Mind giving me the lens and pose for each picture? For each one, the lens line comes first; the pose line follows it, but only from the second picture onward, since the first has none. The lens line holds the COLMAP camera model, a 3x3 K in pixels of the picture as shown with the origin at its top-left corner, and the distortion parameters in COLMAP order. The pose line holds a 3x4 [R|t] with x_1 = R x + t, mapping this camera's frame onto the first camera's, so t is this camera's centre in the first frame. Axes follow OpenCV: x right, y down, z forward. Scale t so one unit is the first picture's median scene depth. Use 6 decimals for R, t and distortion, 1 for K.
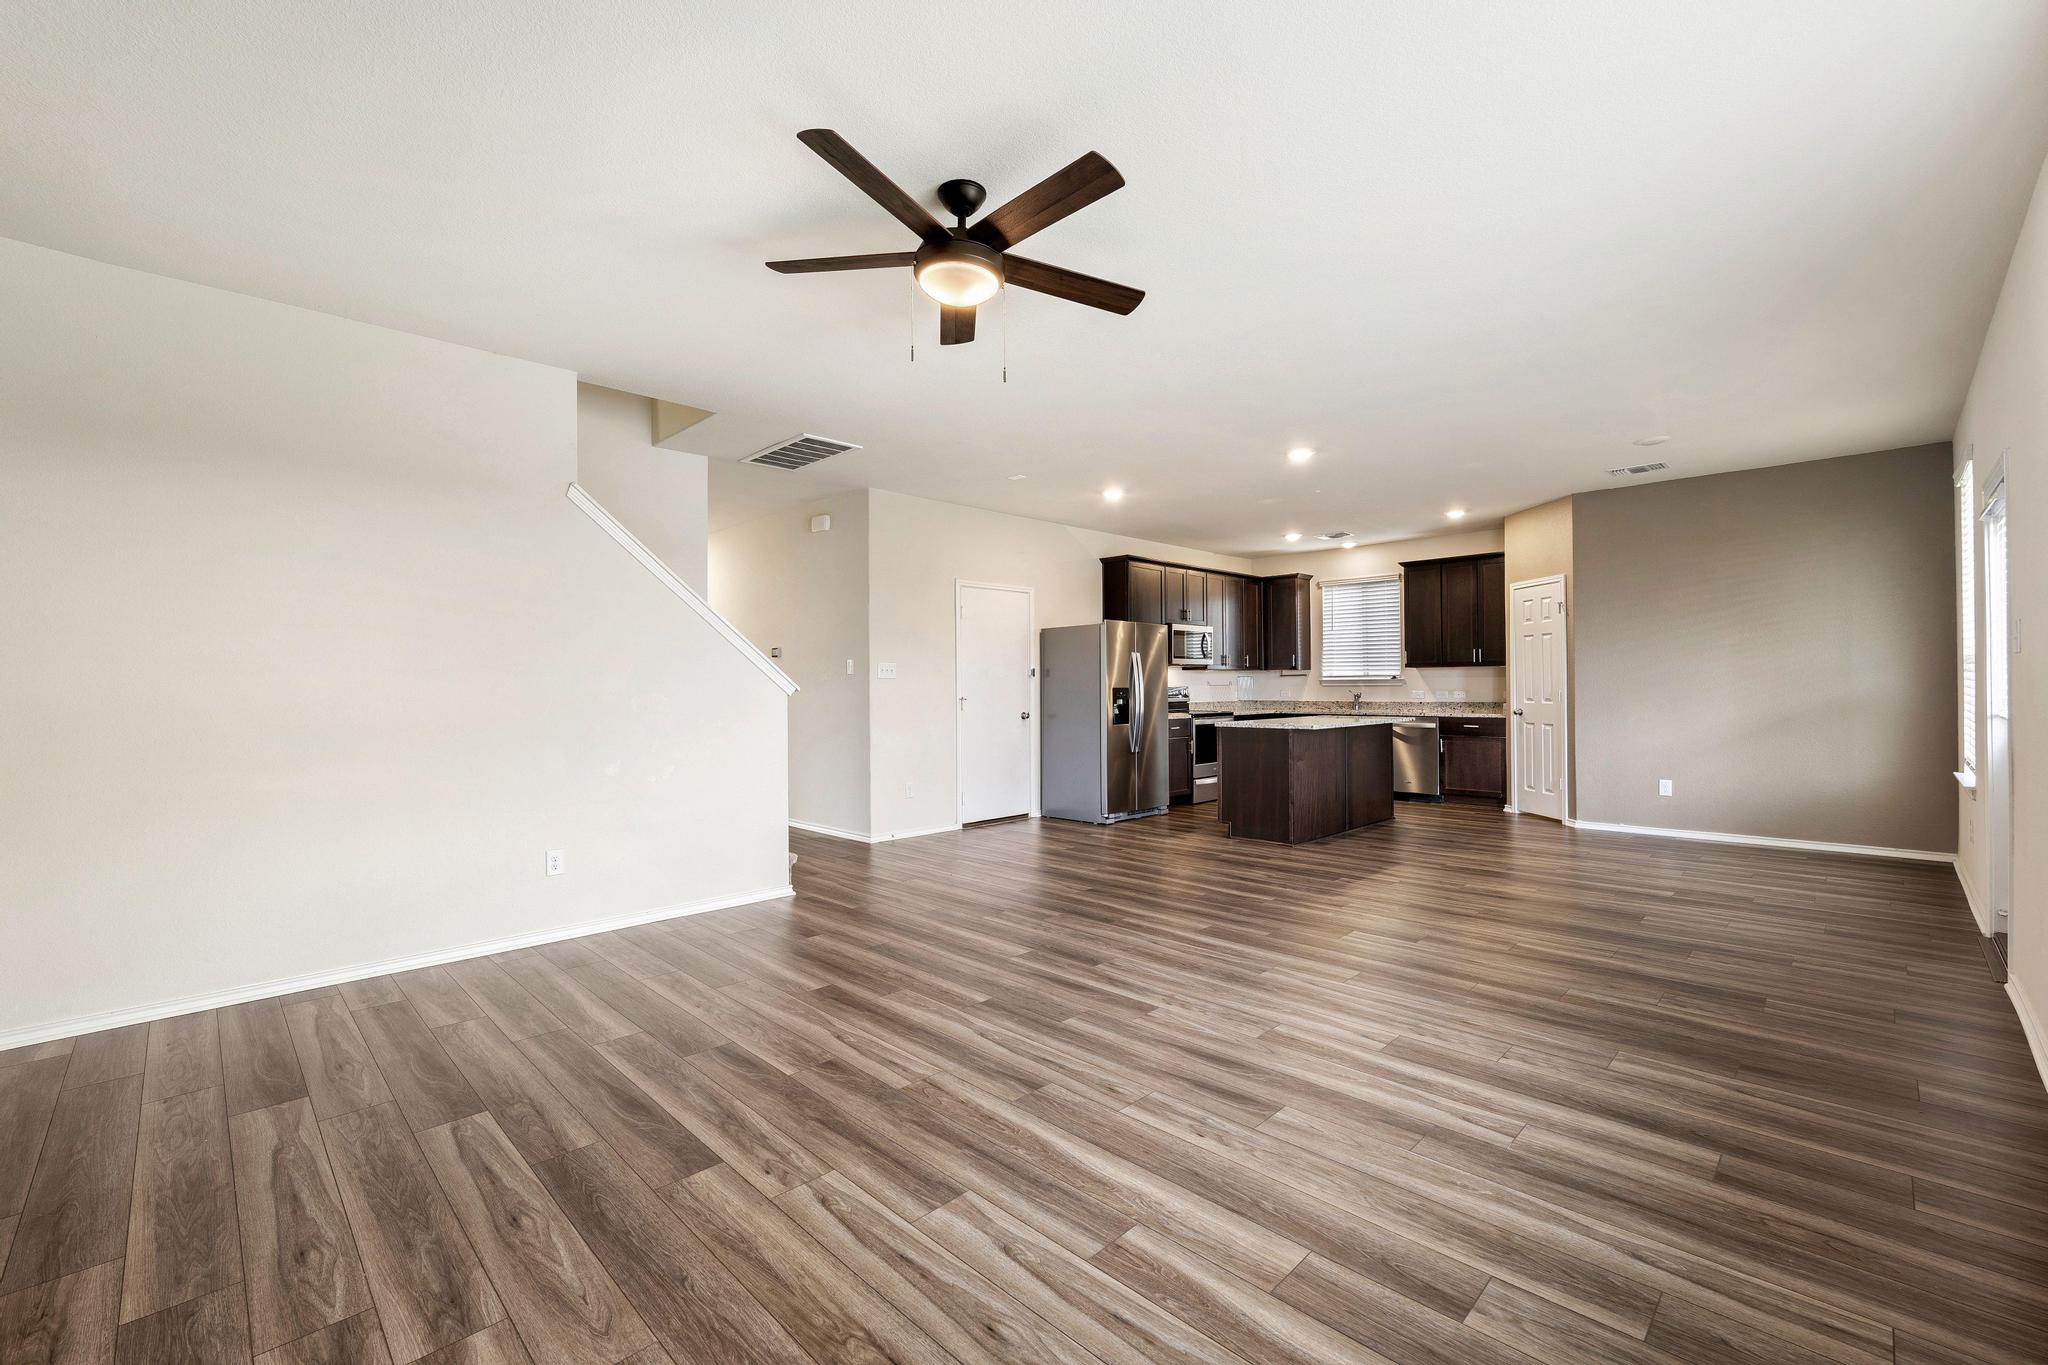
lens RADIAL K [[853.2, 0, 1020.6], [0, 853.2, 683.1], [0, 0, 1]] dist [-0.000449, 0.000264]
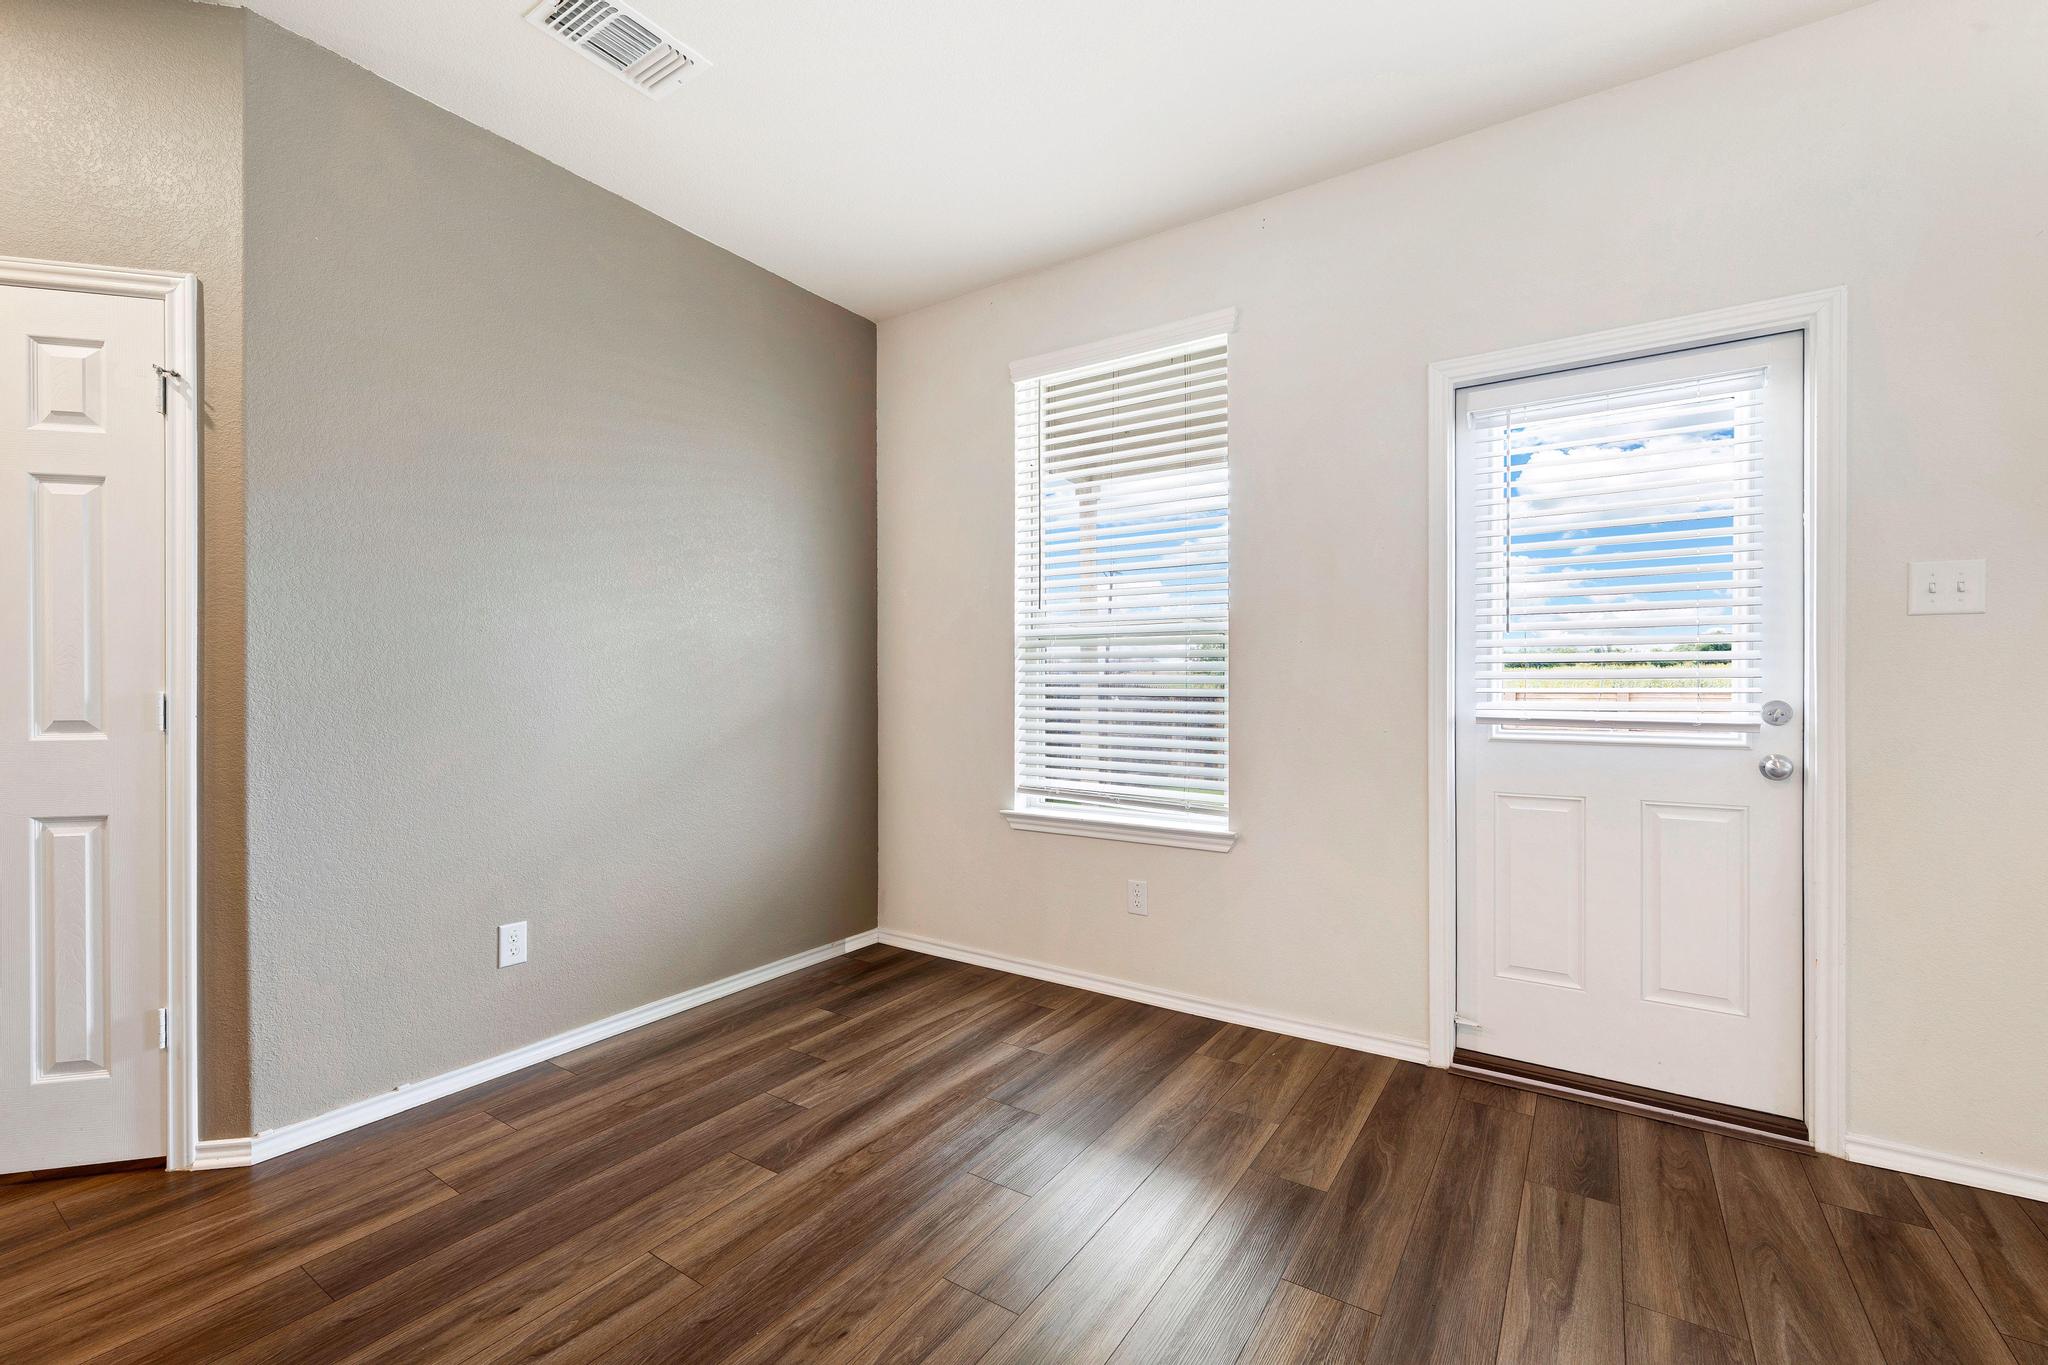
lens RADIAL K [[858.3, 0, 1019.2], [0, 858.3, 689.8], [0, 0, 1]] dist [-0.001120, 0.000124]
pose [[-0.198149, 0.004651, 0.980161, 0.246925], [-0.001141, 0.999987, -0.004976, 0.007589], [-0.980171, -0.002105, -0.198141, 0.634432]]
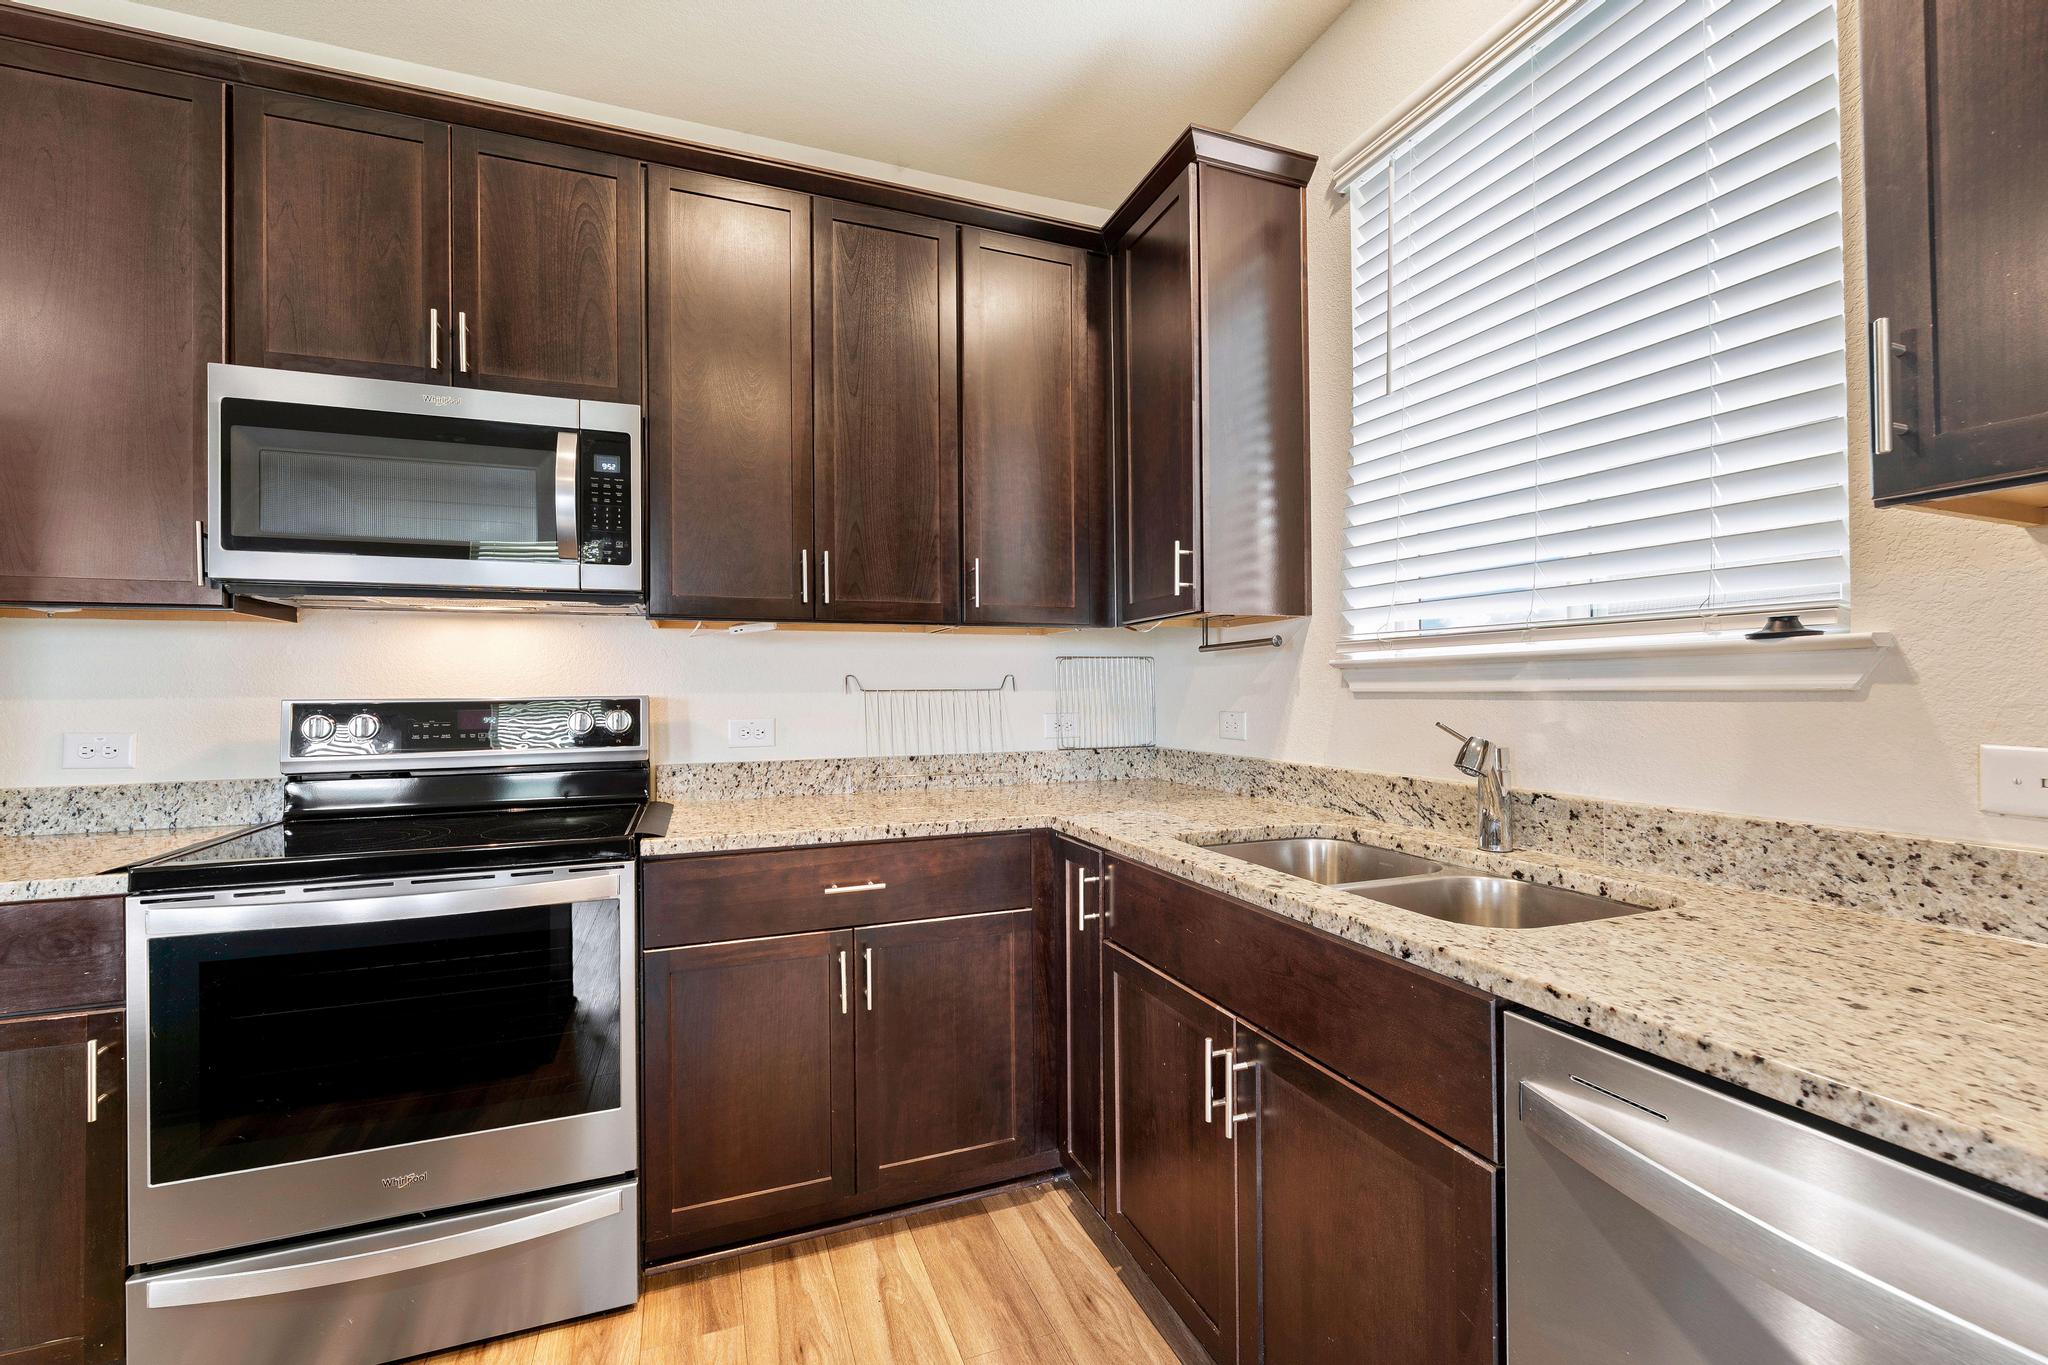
lens RADIAL K [[853.2, 0, 1020.6], [0, 853.2, 683.1], [0, 0, 1]] dist [-0.000449, 0.000264]
pose [[0.915112, -0.003942, -0.403181, 0.405443], [0.003559, 0.999992, -0.001701, 0.001357], [0.403185, 0.000122, 0.915119, 0.883537]]
